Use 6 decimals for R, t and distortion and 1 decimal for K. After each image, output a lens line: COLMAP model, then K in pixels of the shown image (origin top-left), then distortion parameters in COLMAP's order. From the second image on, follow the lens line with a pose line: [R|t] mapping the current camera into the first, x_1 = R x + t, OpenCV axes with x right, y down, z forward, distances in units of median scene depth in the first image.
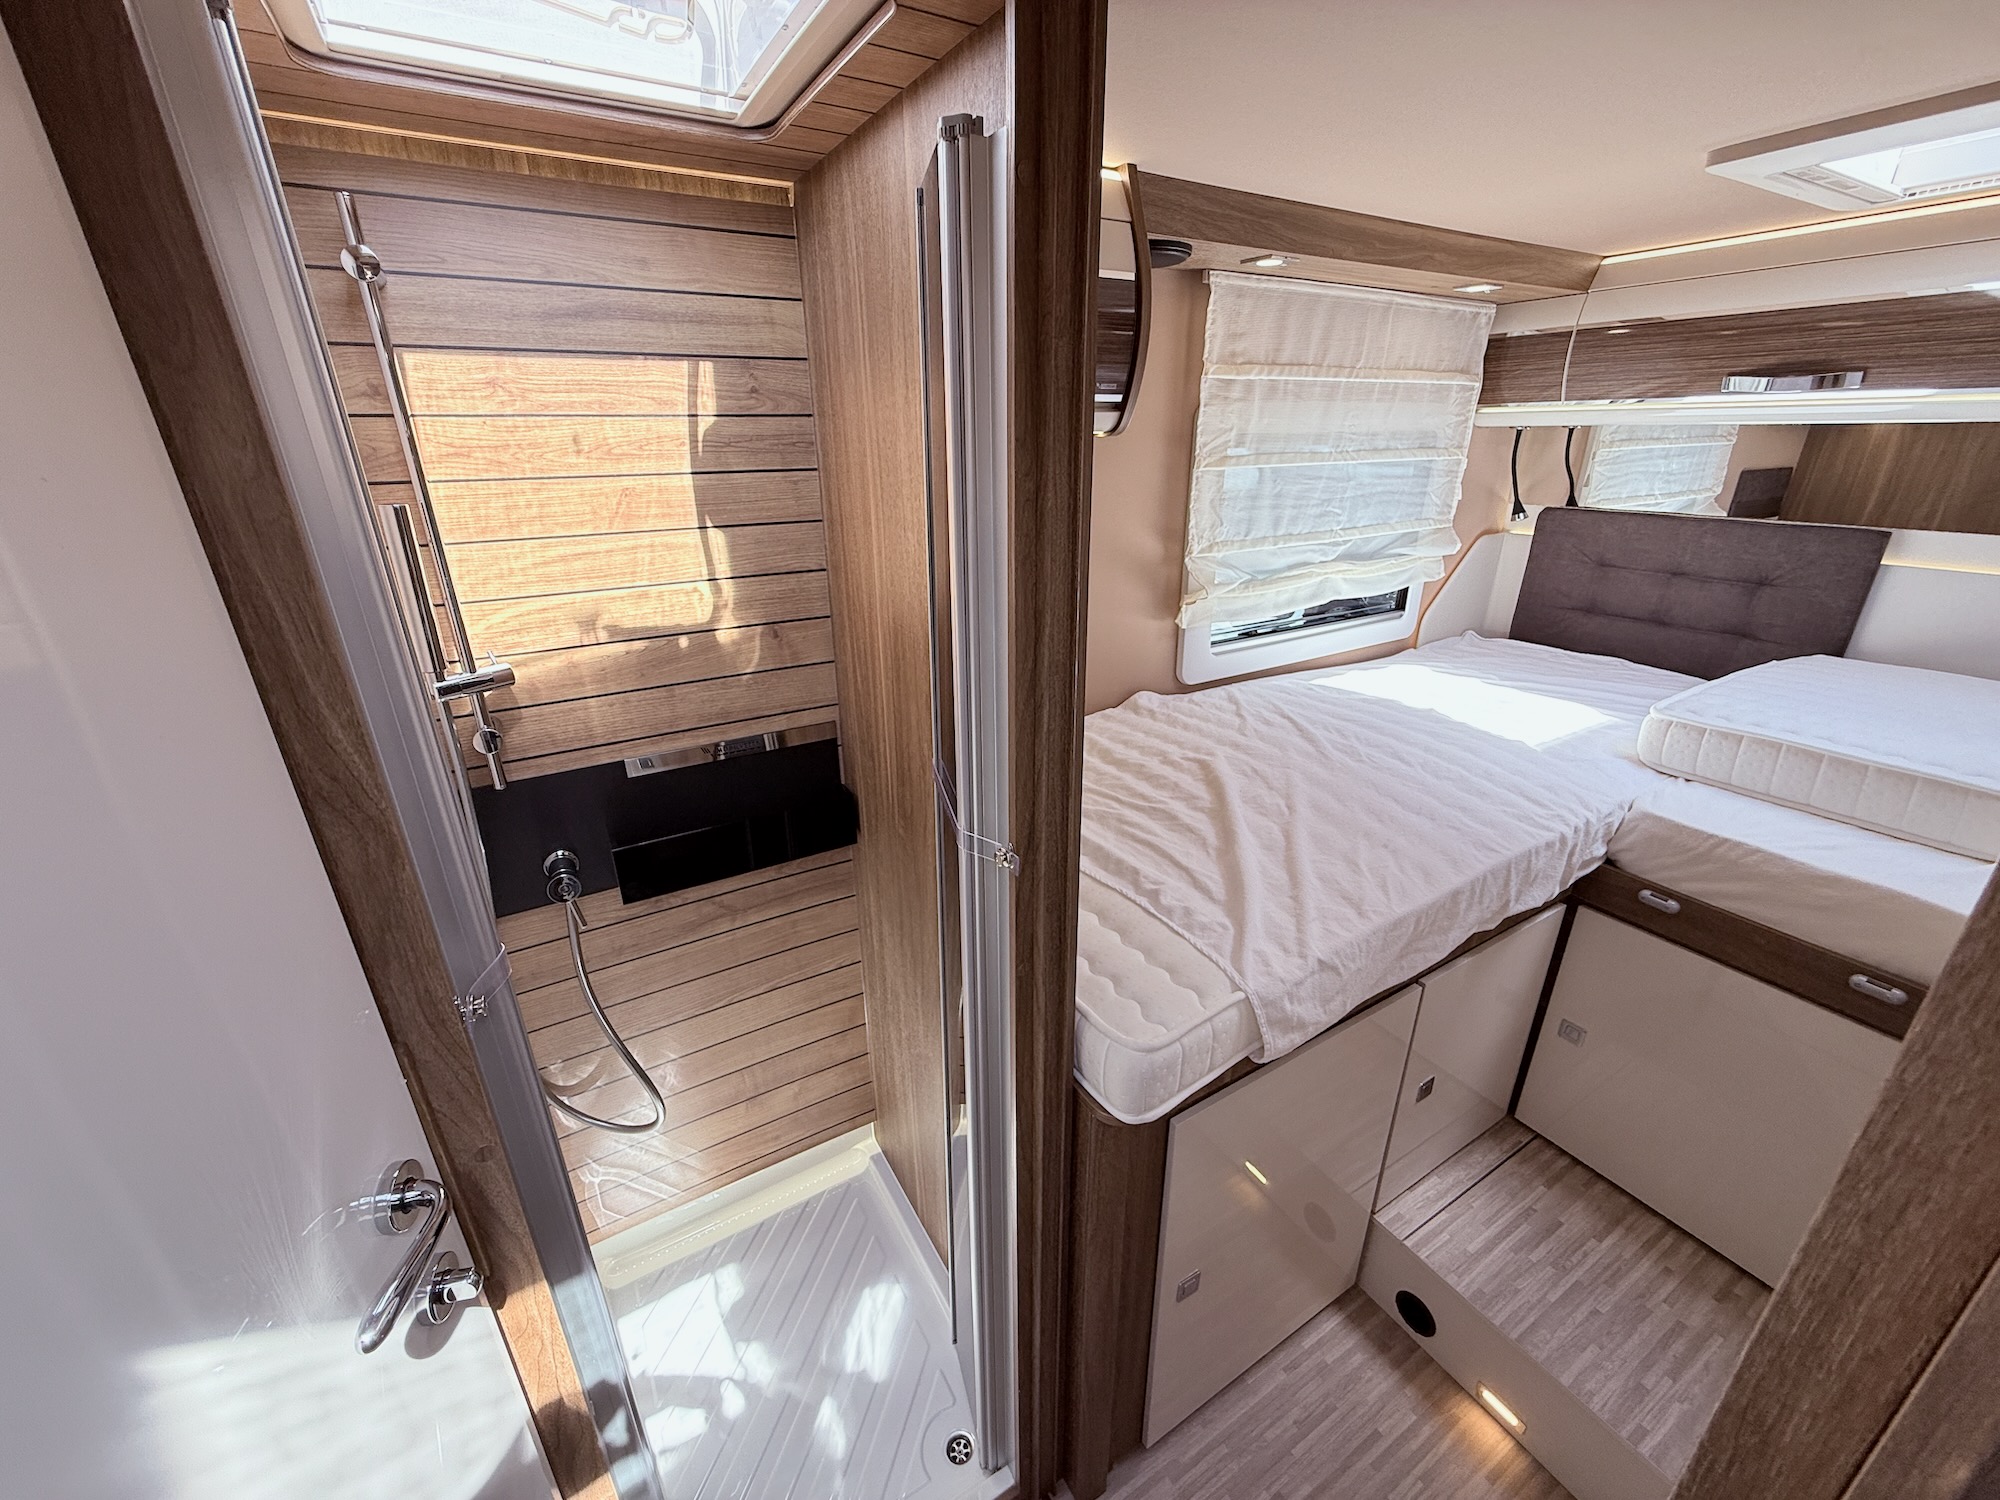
lens RADIAL K [[794.6, 0, 997.8], [0, 794.6, 752.3], [0, 0, 1]] dist [-0.000683, -0.000035]
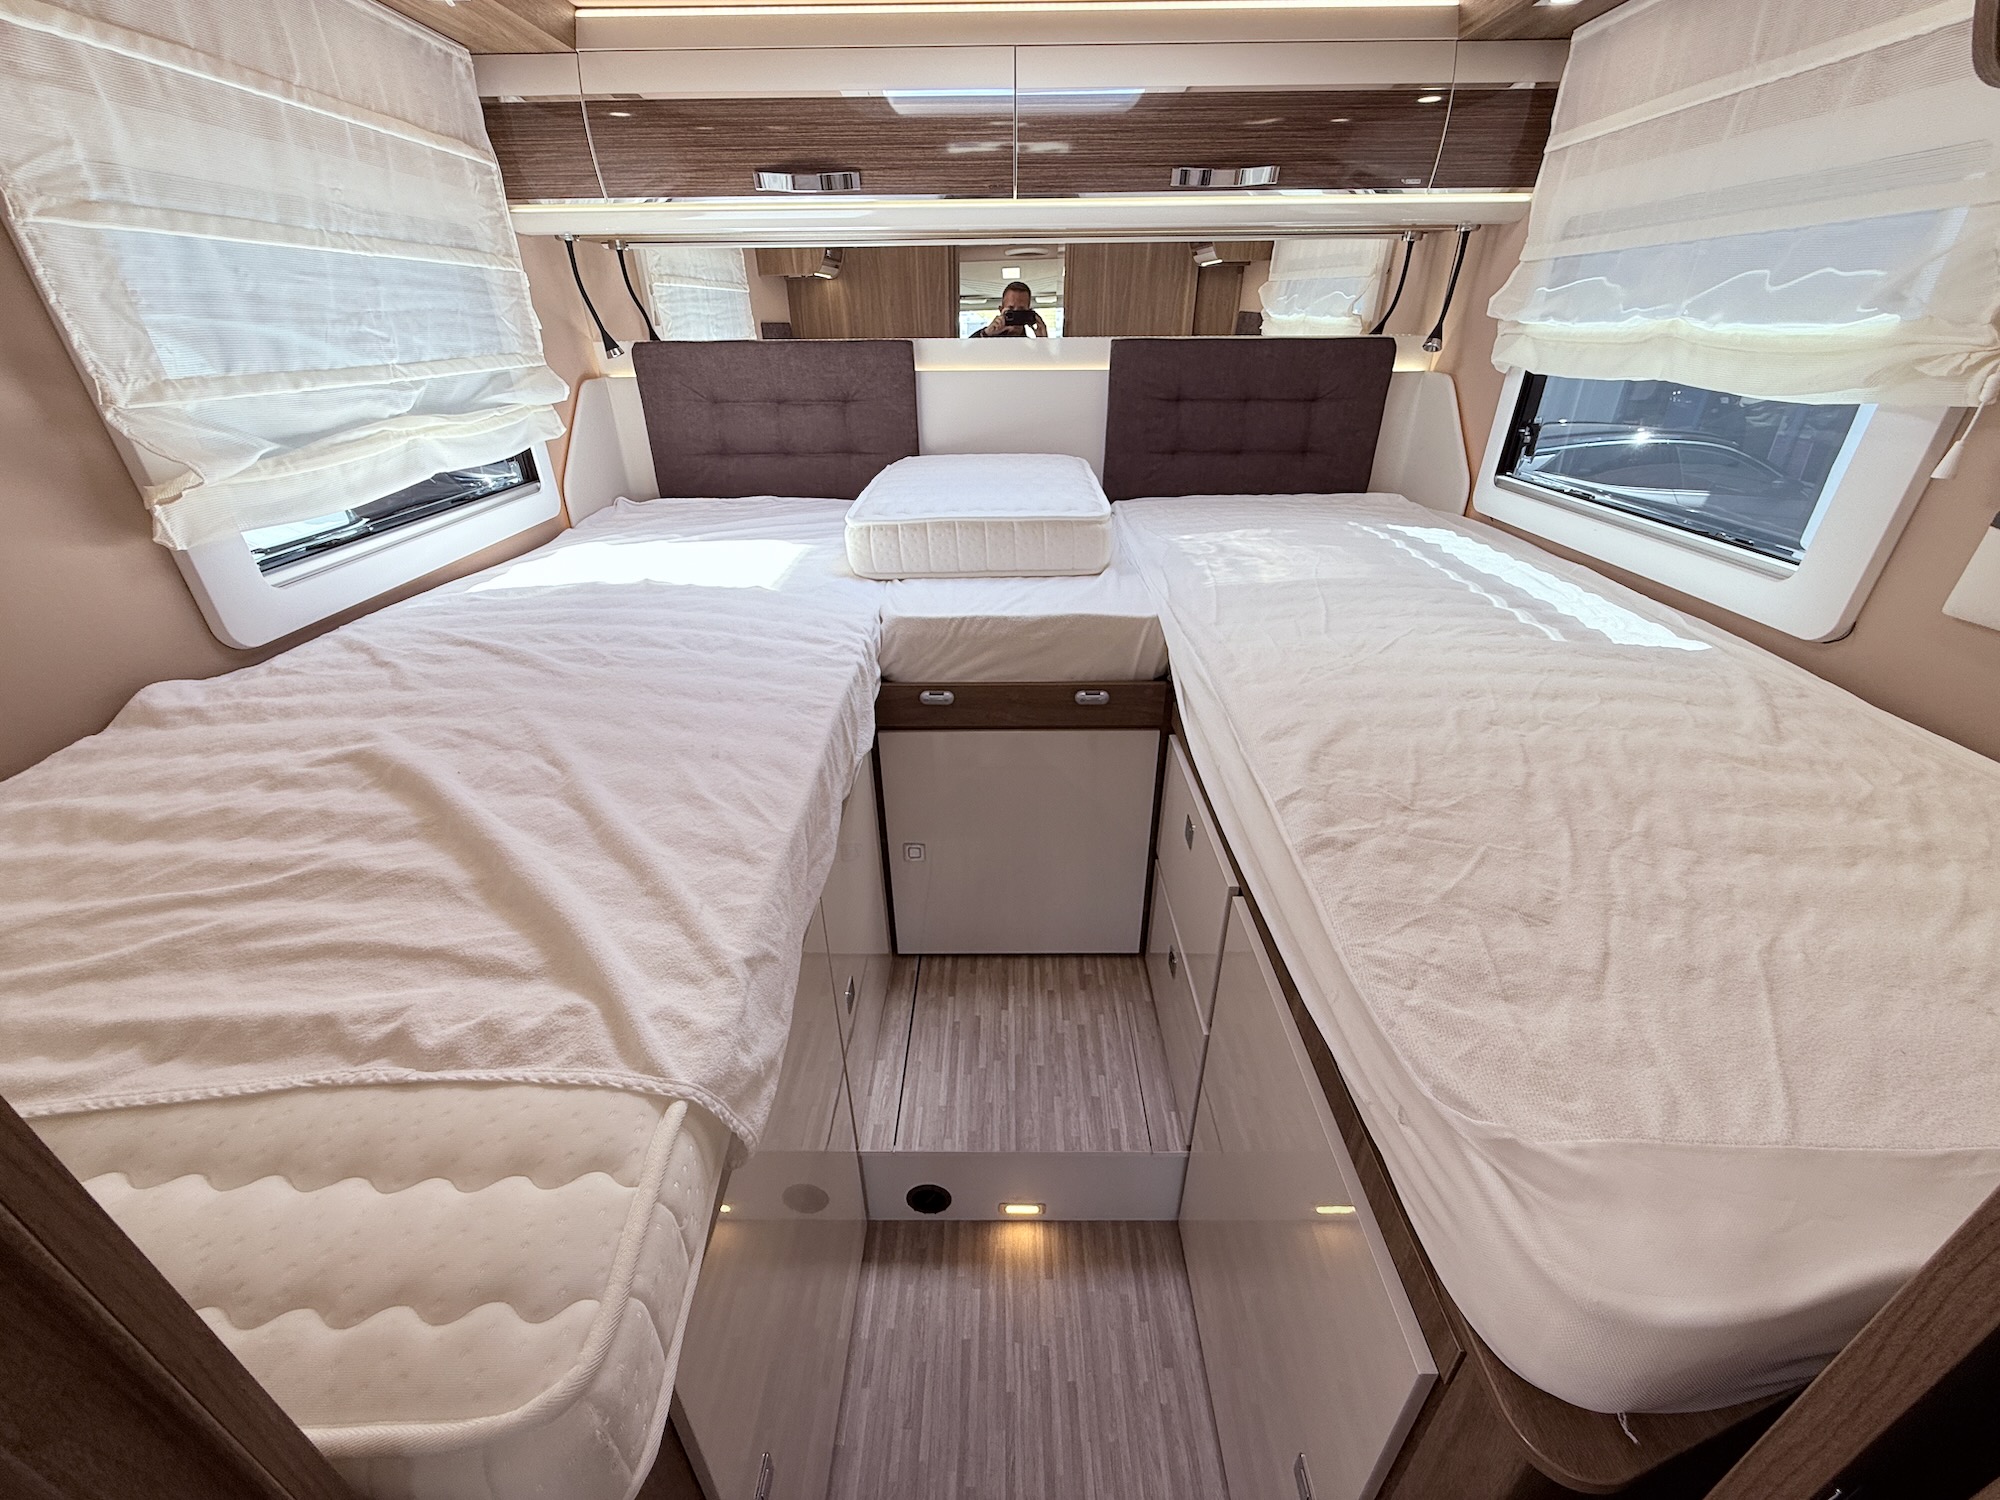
lens RADIAL K [[794.6, 0, 997.8], [0, 794.6, 752.3], [0, 0, 1]] dist [-0.000683, -0.000035]
pose [[0.515330, -0.401391, 0.757179, 0.068245], [0.323560, 0.909268, 0.261804, 0.009463], [-0.793564, 0.110078, 0.598447, 0.307128]]
